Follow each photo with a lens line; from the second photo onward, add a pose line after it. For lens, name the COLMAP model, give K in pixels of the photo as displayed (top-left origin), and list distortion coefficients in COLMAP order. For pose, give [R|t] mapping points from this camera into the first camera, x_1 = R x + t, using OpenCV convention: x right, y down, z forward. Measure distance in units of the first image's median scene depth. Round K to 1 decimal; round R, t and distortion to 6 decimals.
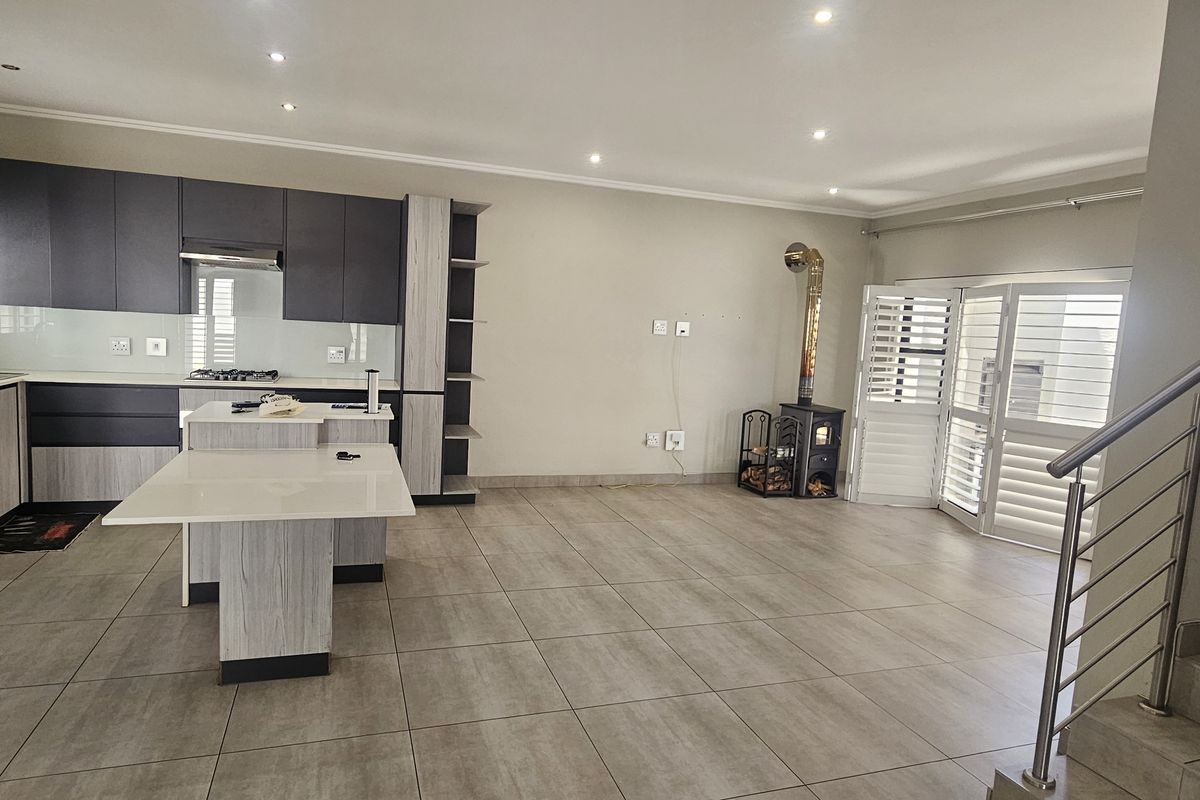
lens RADIAL K [[712.6, 0, 582.8], [0, 712.6, 406.6], [0, 0, 1]] dist [-0.004602, -0.000876]
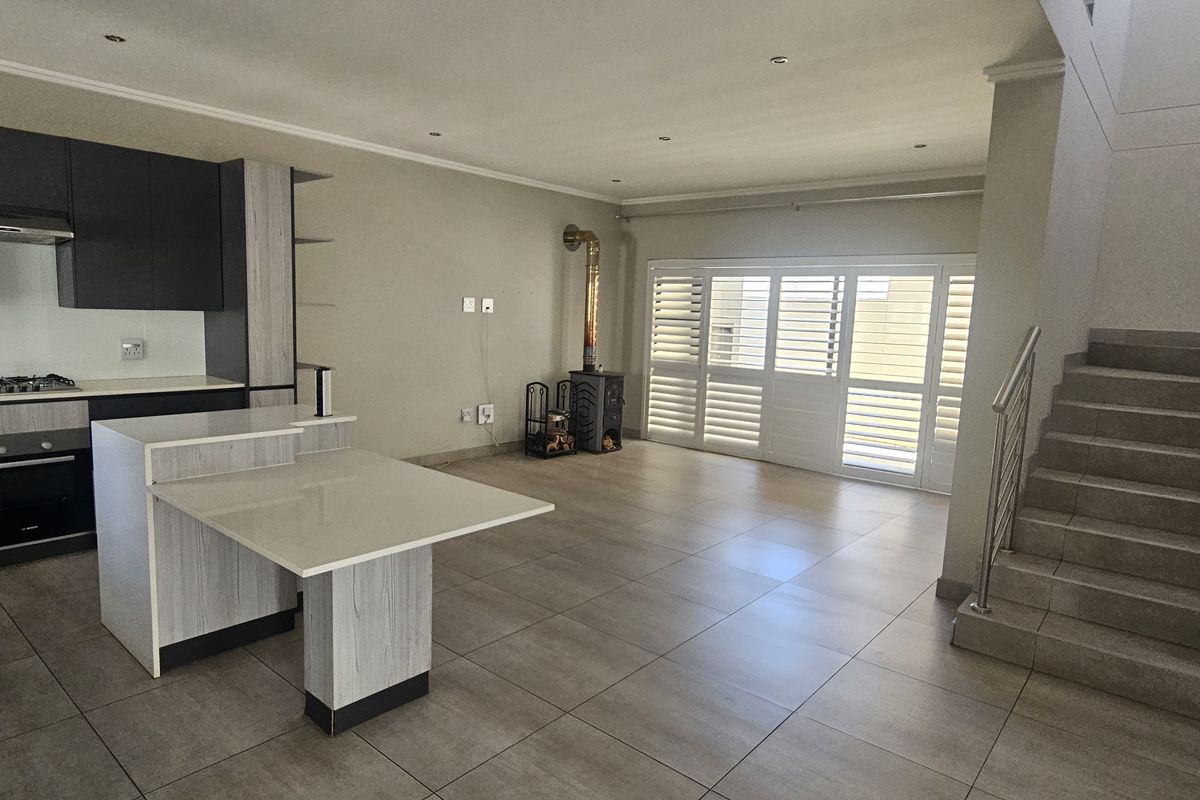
lens RADIAL K [[712.6, 0, 582.8], [0, 712.6, 406.6], [0, 0, 1]] dist [-0.004602, -0.000876]
pose [[0.861896, -0.092883, 0.498506, -0.323727], [0.068225, 0.995384, 0.067505, -0.028656], [-0.502475, -0.024171, 0.864254, 0.043914]]
